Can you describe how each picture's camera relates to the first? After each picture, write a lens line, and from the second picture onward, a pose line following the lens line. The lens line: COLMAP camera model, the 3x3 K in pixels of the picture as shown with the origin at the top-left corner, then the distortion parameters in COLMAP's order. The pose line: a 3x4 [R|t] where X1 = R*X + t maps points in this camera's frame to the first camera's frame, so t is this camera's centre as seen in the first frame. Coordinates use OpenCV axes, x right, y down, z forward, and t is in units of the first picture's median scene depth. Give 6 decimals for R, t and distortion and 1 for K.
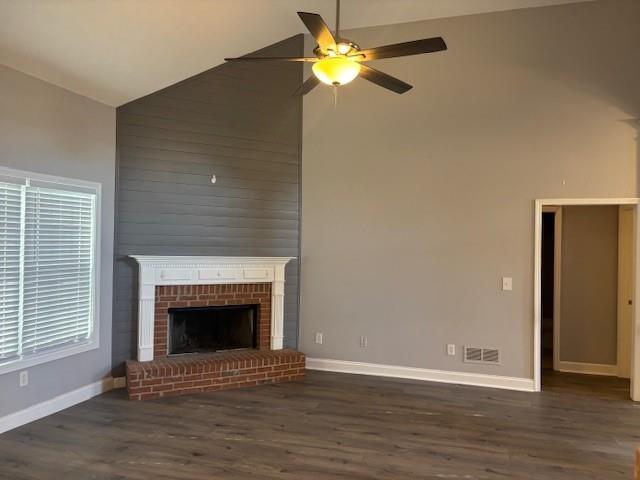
lens RADIAL K [[477.9, 0, 320.0], [0, 477.9, 240.0], [0, 0, 1]] dist [0.049627, -0.058218]
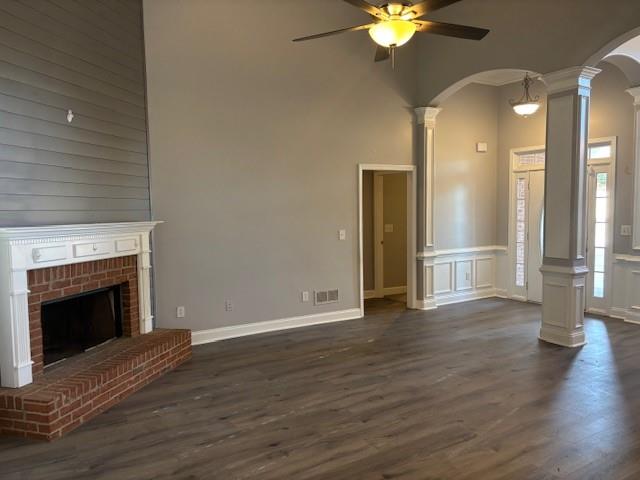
lens RADIAL K [[477.9, 0, 320.0], [0, 477.9, 240.0], [0, 0, 1]] dist [0.049627, -0.058218]
pose [[0.669761, -0.075438, 0.738735, -0.540059], [0.018994, 0.996241, 0.084514, 0.003493], [-0.742334, -0.042573, 0.668676, 0.249468]]
